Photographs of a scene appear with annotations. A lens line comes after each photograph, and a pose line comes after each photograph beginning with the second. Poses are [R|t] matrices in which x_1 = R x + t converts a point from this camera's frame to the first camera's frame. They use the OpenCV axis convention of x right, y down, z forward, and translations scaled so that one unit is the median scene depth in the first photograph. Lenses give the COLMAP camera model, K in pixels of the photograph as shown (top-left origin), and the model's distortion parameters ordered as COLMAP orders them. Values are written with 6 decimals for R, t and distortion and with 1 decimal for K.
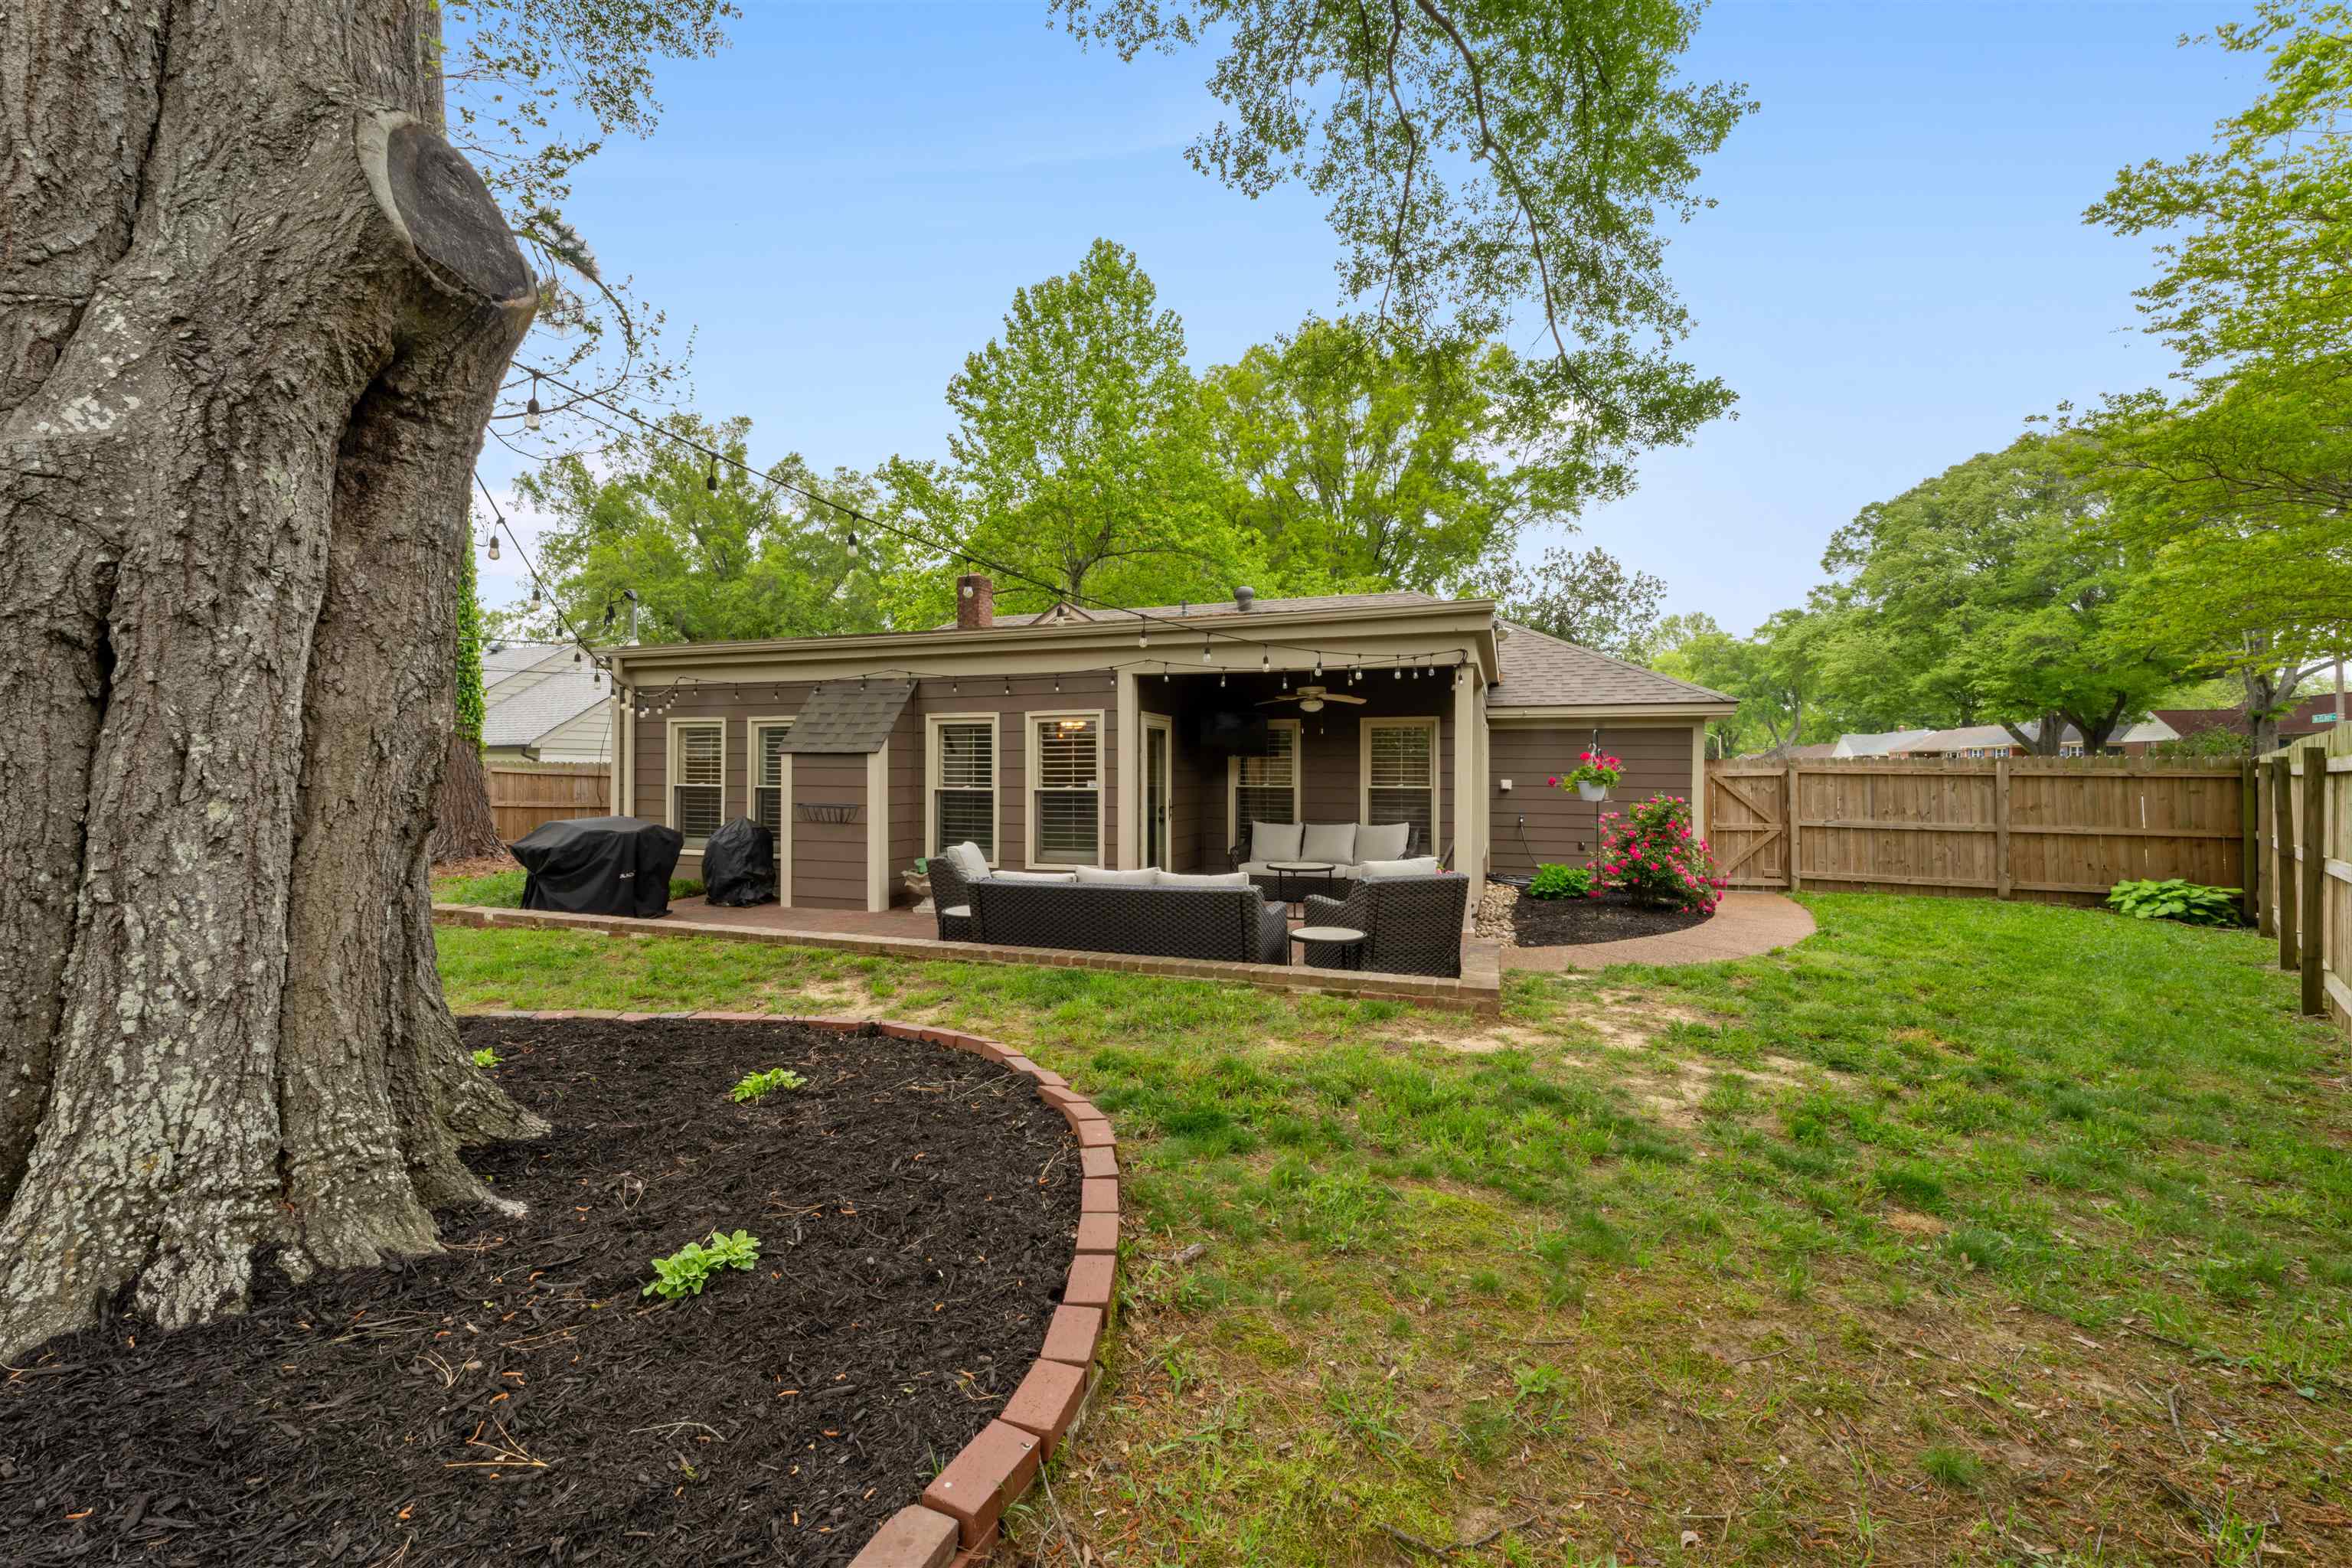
lens RADIAL K [[962.0, 0, 1176.0], [0, 962.0, 784.0], [0, 0, 1]] dist [-0.001295, 0.000114]
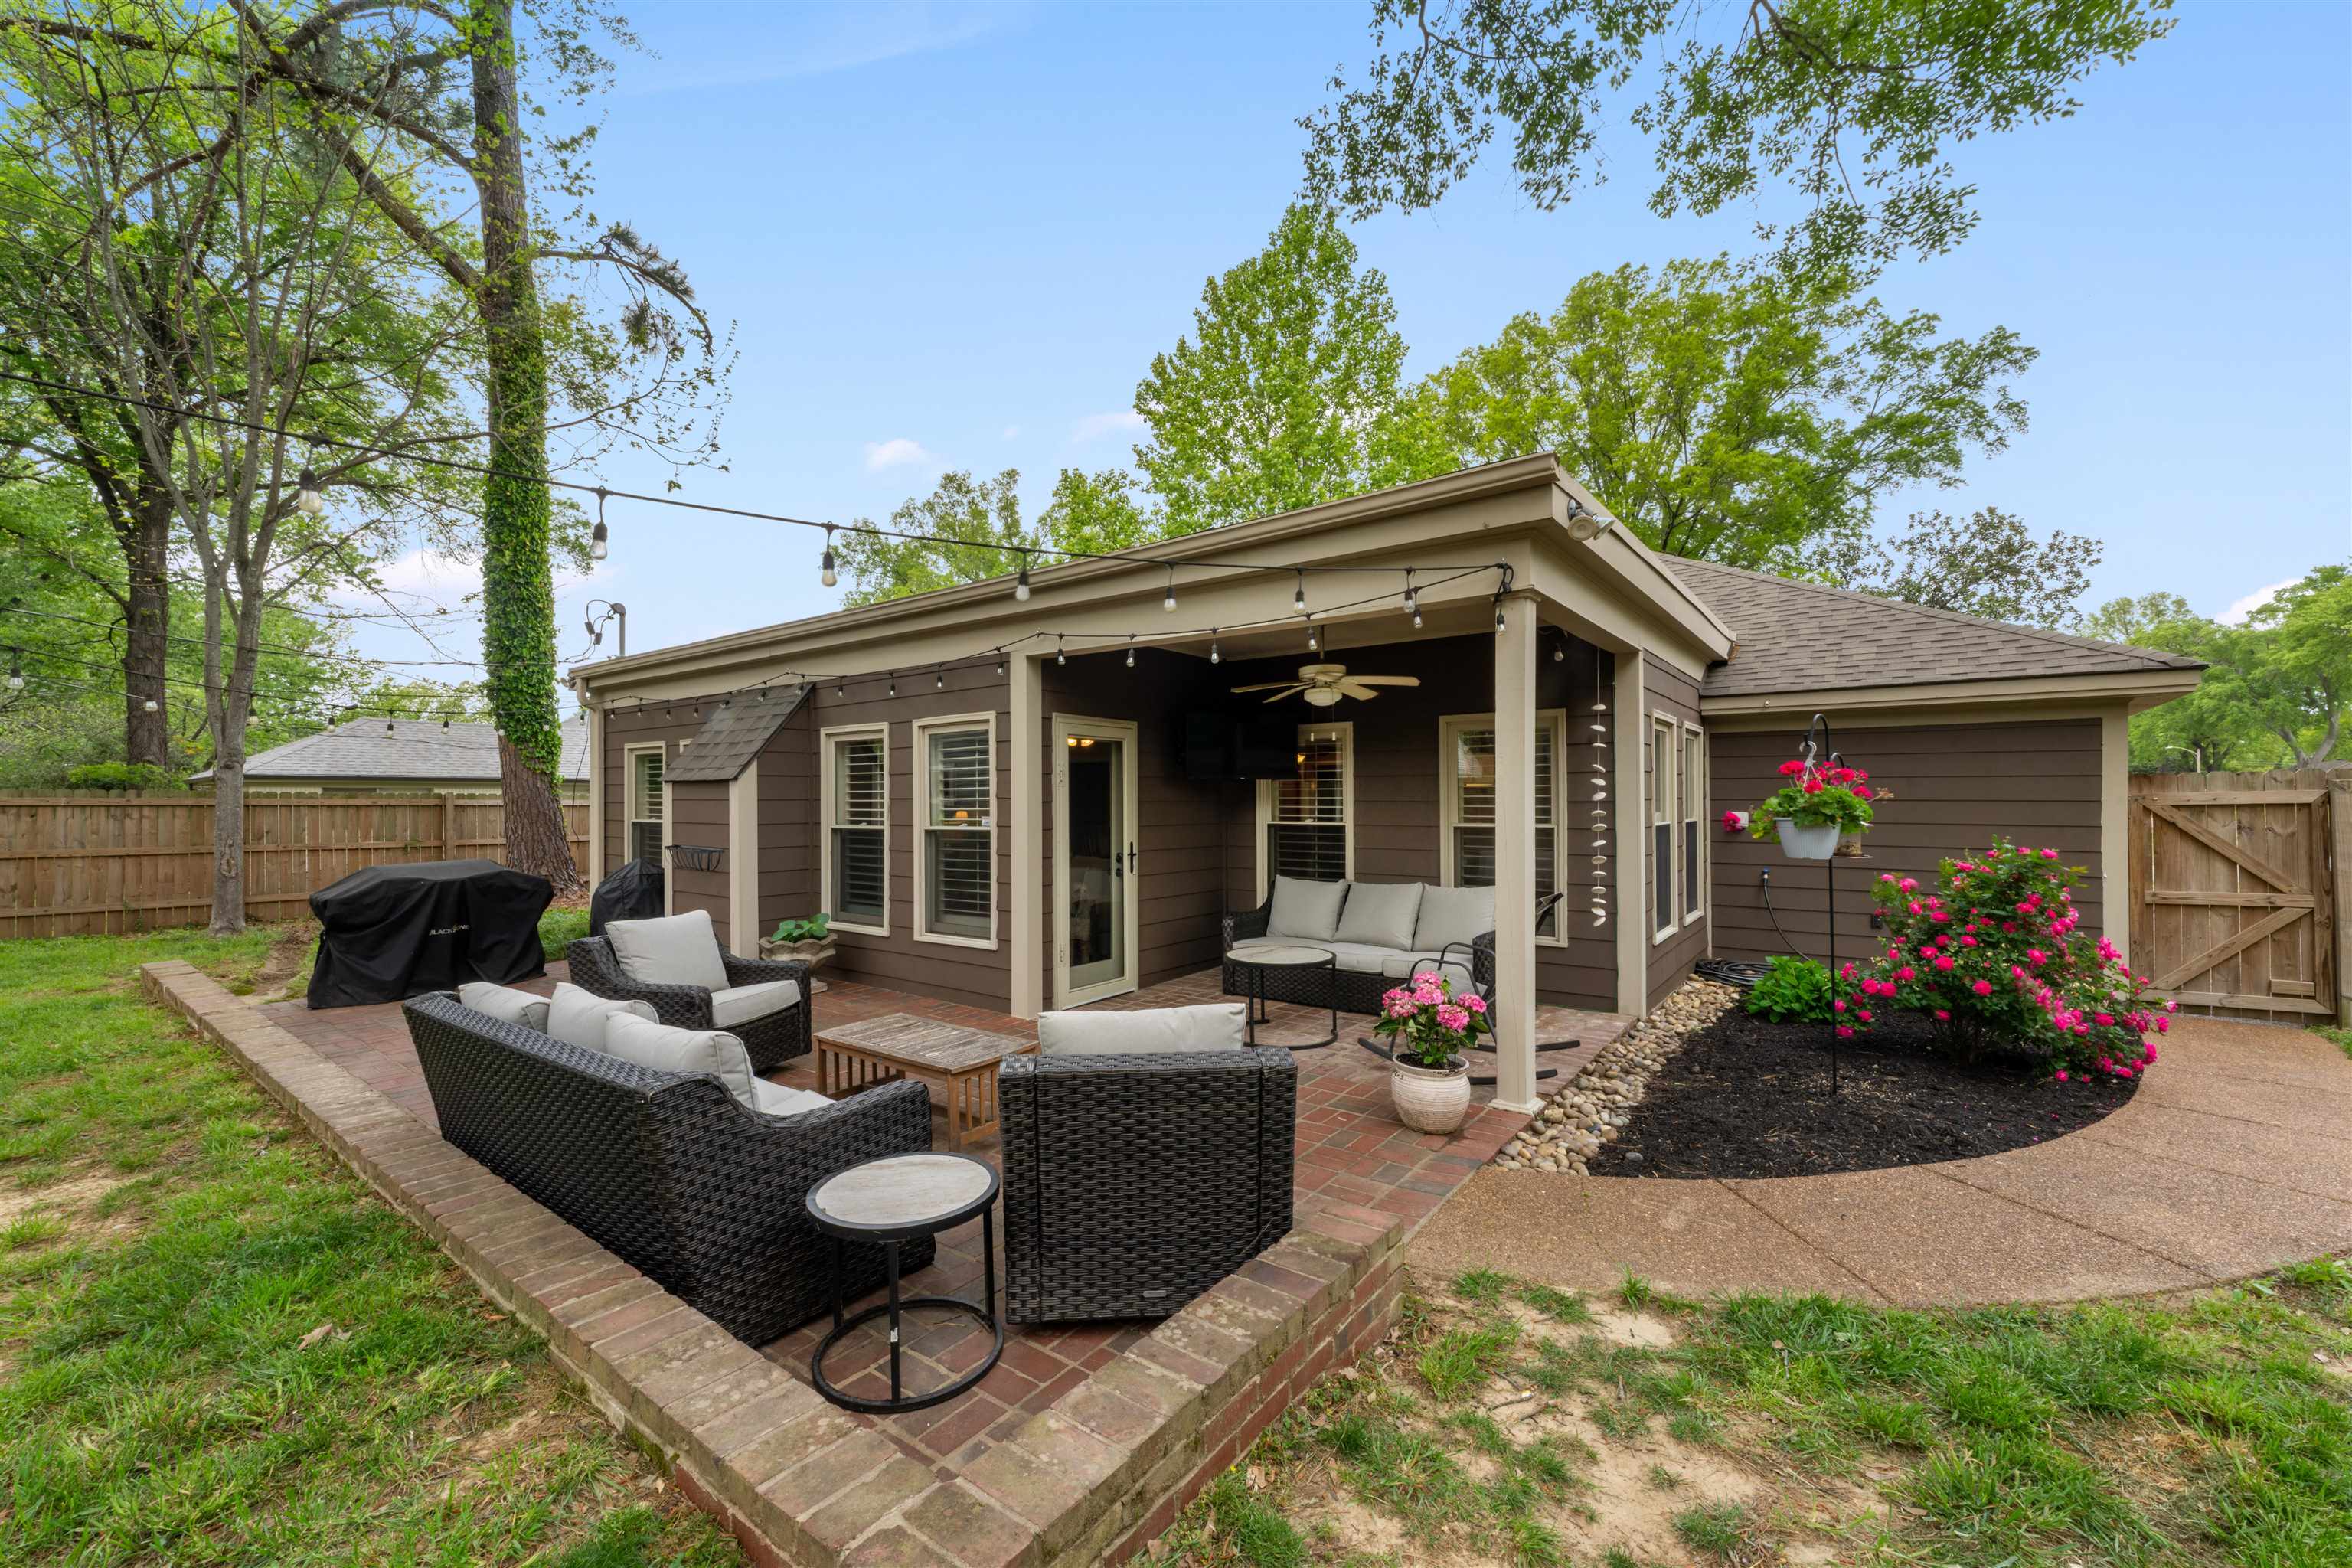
lens RADIAL K [[944.2, 0, 1169.1], [0, 944.2, 809.4], [0, 0, 1]] dist [-0.006002, 0.000253]
pose [[0.949619, -0.003137, -0.313392, 0.192648], [0.001640, 0.999986, -0.005042, -0.003686], [0.313404, 0.004274, 0.949610, 0.312234]]
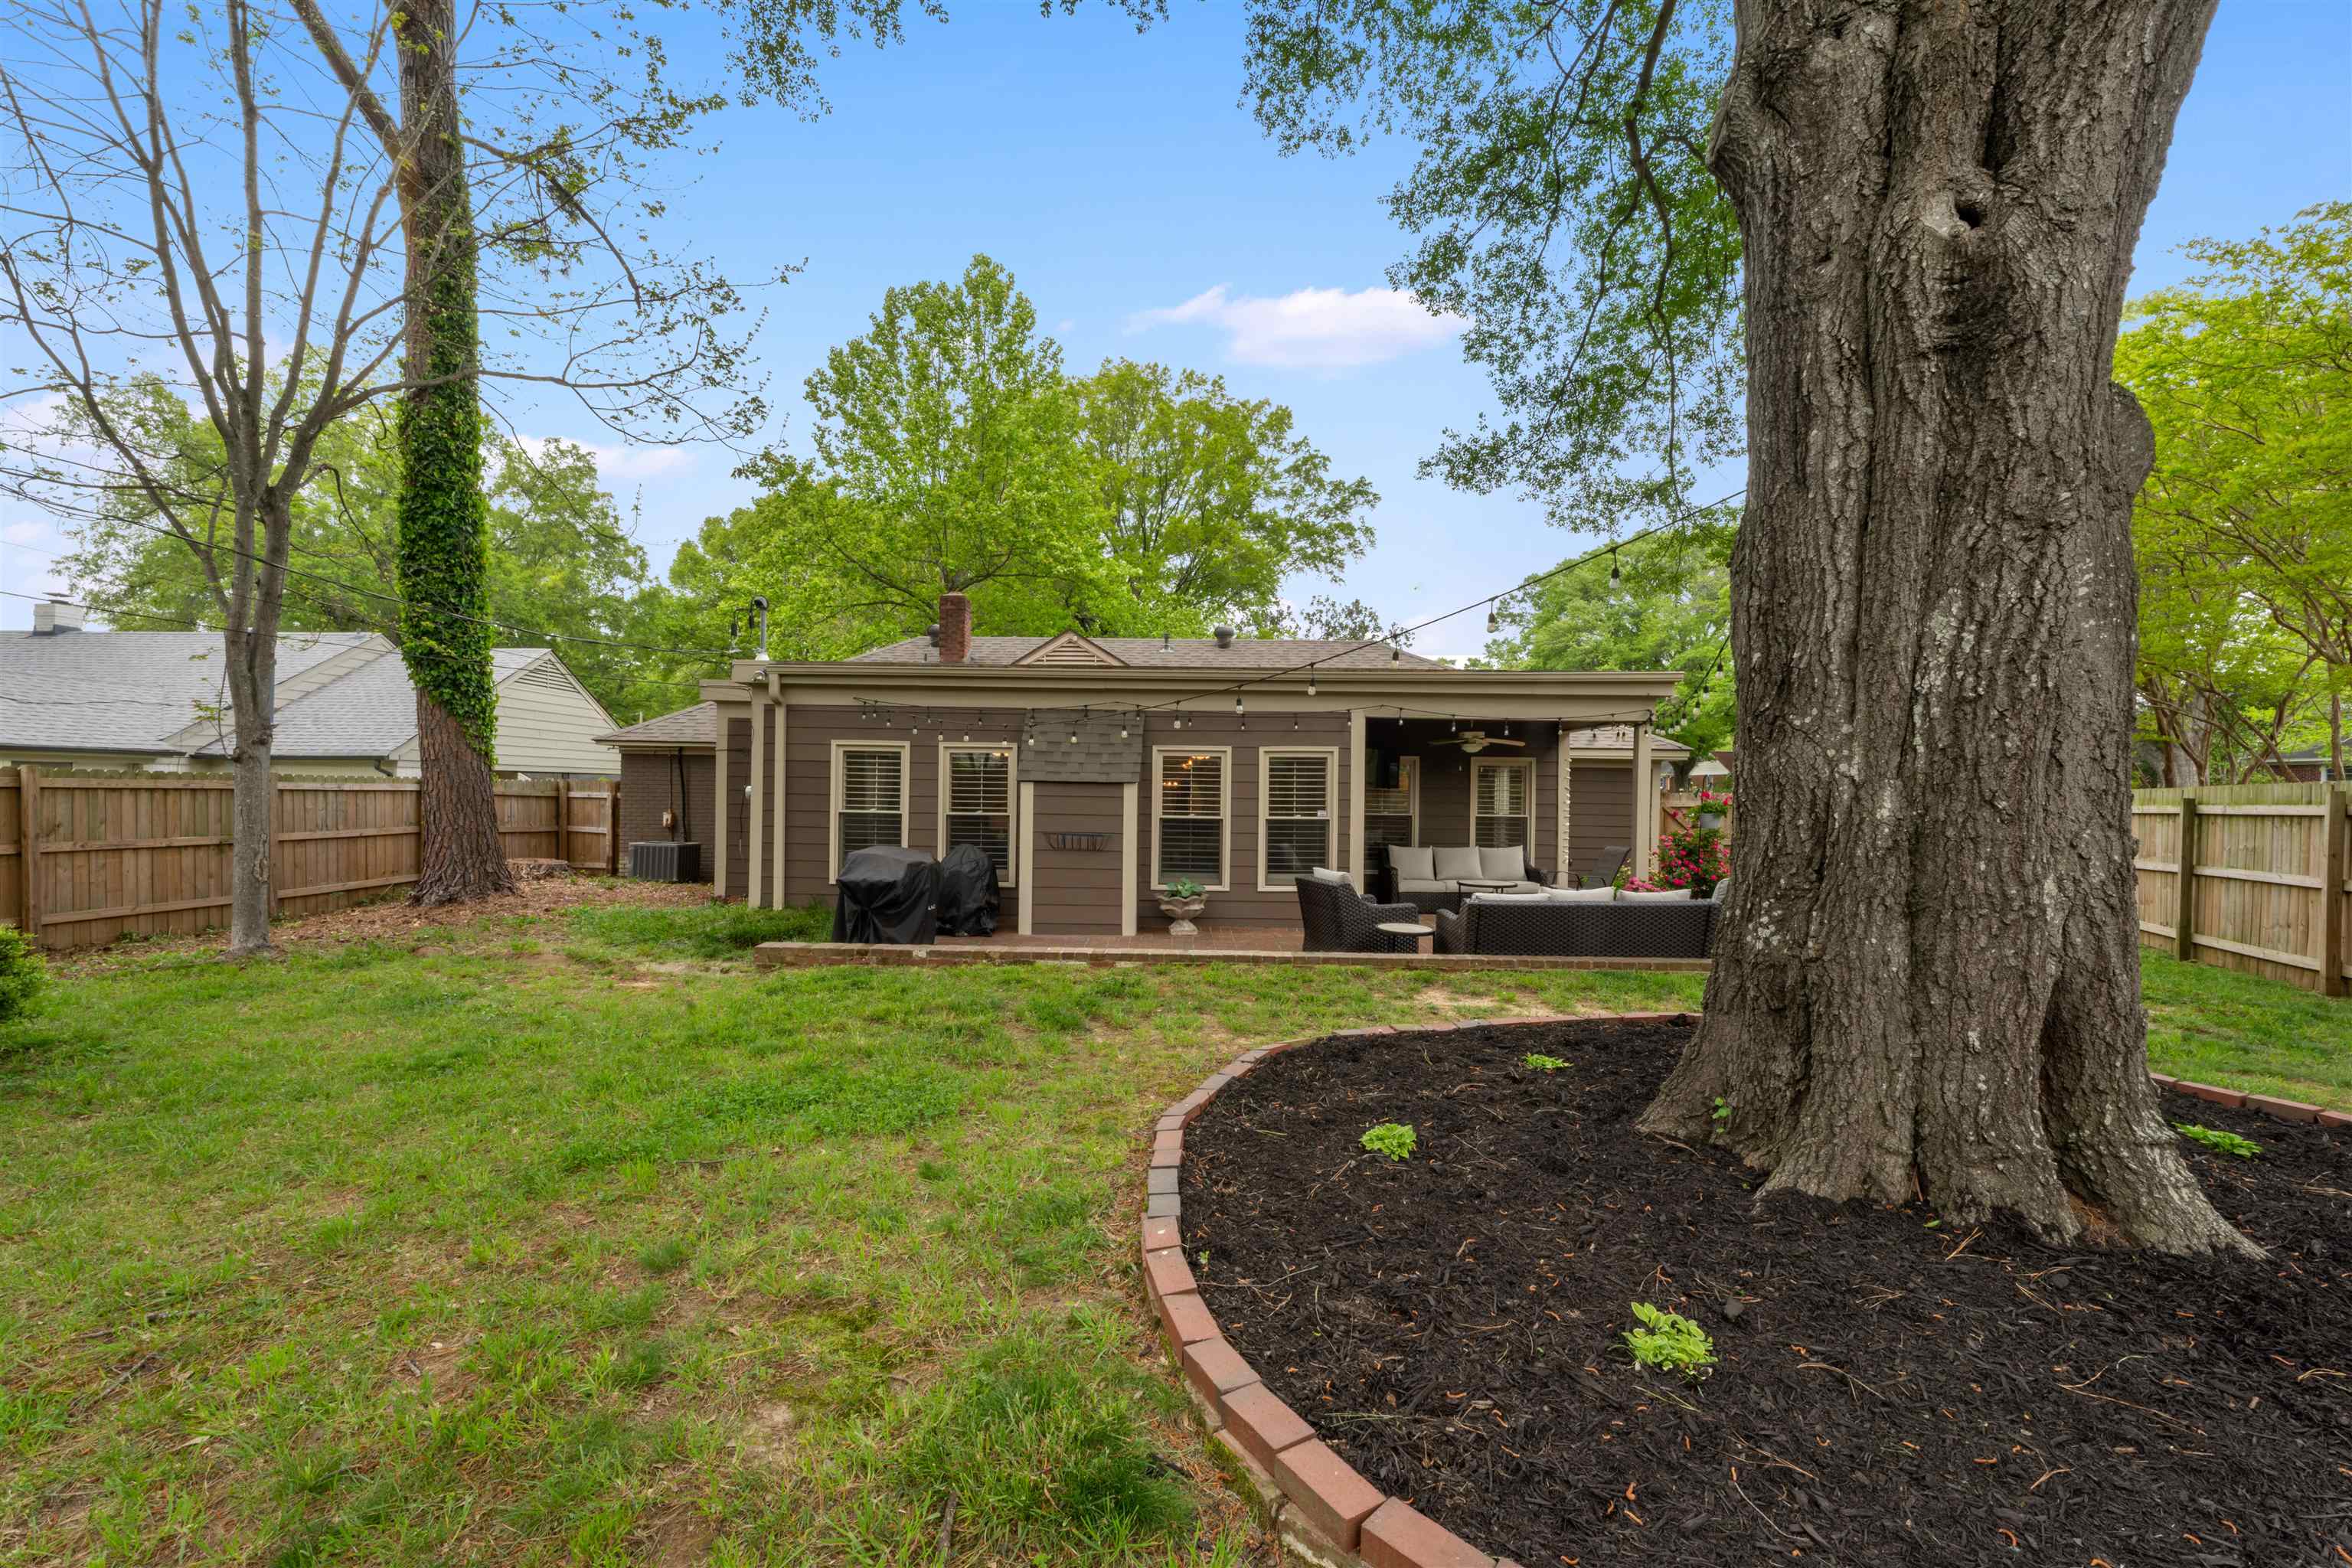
lens RADIAL K [[966.4, 0, 1176.0], [0, 966.4, 784.0], [0, 0, 1]] dist [0.028725, -0.000006]
pose [[0.948344, 0.015380, 0.316872, -0.467882], [-0.008368, 0.999689, -0.023480, -0.005068], [-0.317135, 0.019616, 0.948178, -0.003733]]
